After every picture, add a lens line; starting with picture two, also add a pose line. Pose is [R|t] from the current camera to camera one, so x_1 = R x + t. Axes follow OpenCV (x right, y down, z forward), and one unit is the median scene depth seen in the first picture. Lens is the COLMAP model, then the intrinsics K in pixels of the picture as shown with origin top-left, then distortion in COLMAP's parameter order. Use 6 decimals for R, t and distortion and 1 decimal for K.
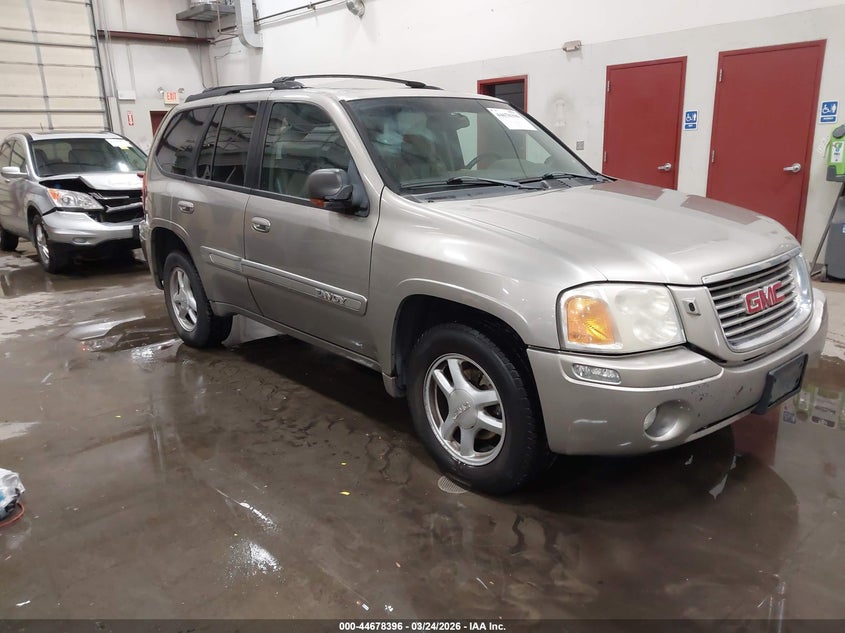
lens RADIAL K [[672.7, 0, 430.3], [0, 672.7, 344.4], [0, 0, 1]] dist [-0.002966, -0.001047]
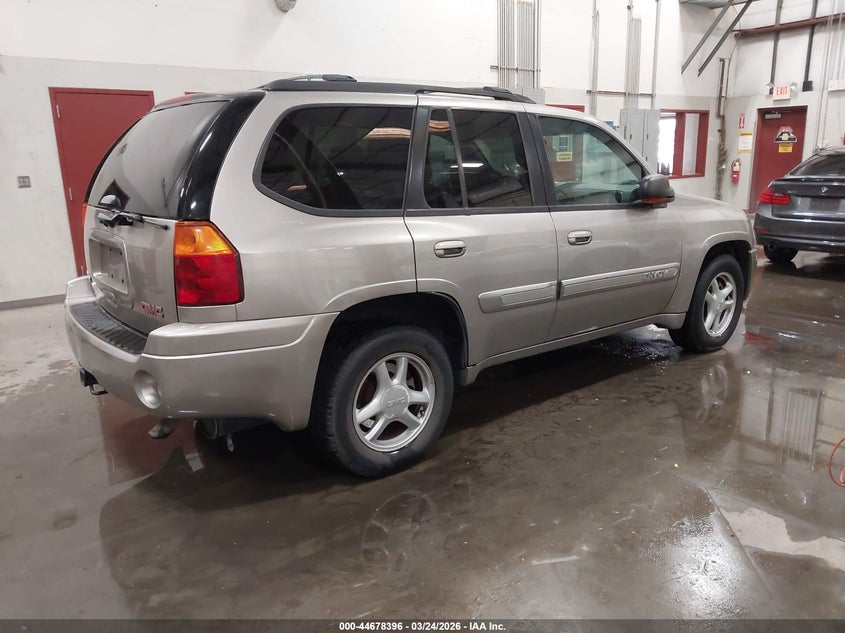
lens RADIAL K [[672.7, 0, 430.3], [0, 672.7, 344.4], [0, 0, 1]] dist [-0.002966, -0.001047]
pose [[0.034702, -0.242238, 0.969596, -1.249546], [0.312946, 0.924023, 0.219652, -0.316523], [-0.949137, 0.295808, 0.107873, 1.140146]]
